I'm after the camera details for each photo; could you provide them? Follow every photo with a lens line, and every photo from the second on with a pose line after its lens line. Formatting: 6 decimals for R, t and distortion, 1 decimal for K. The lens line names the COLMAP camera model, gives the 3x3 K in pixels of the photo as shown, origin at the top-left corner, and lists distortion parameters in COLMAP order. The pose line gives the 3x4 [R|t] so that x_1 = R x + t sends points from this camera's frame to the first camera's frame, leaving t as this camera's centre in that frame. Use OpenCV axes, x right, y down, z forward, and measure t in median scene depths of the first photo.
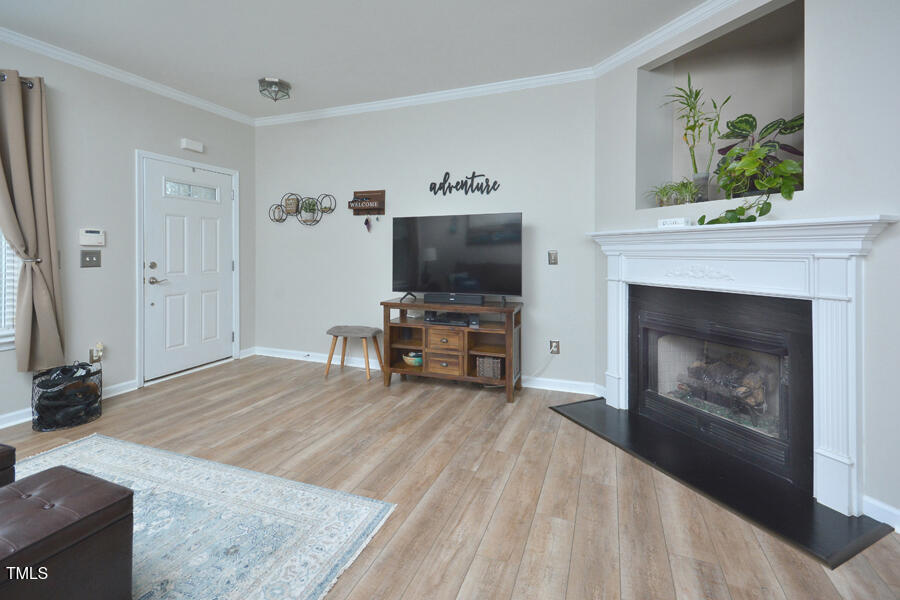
lens RADIAL K [[410.2, 0, 450.0], [0, 410.2, 256.3], [0, 0, 1]] dist [0.020289, -0.000515]
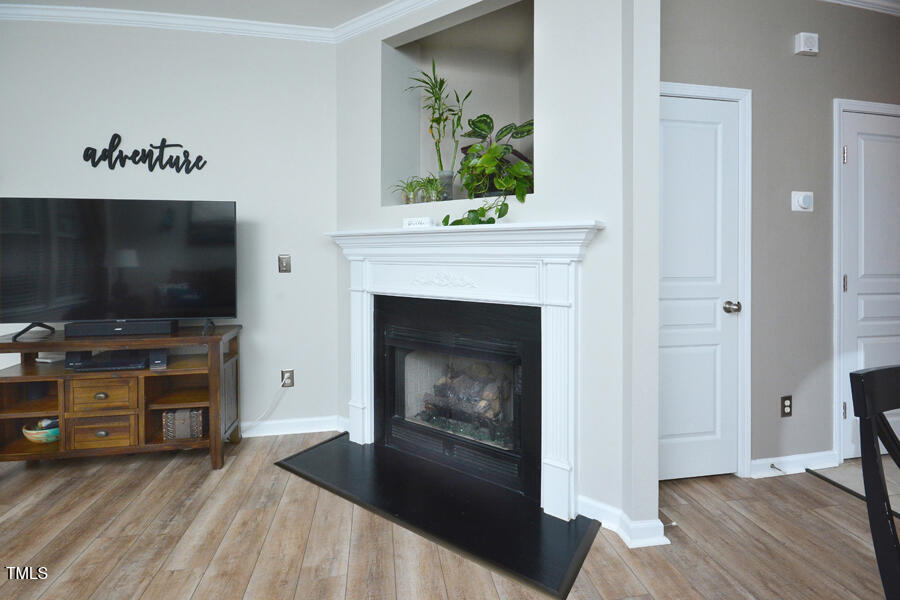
lens RADIAL K [[419.9, 0, 451.9], [0, 419.9, 260.2], [0, 0, 1]] dist [-0.003024, 0.000072]
pose [[0.853576, -0.004445, 0.520949, 0.127192], [0.003513, 0.999990, 0.002776, -0.004649], [-0.520956, -0.000540, 0.853583, 0.190802]]
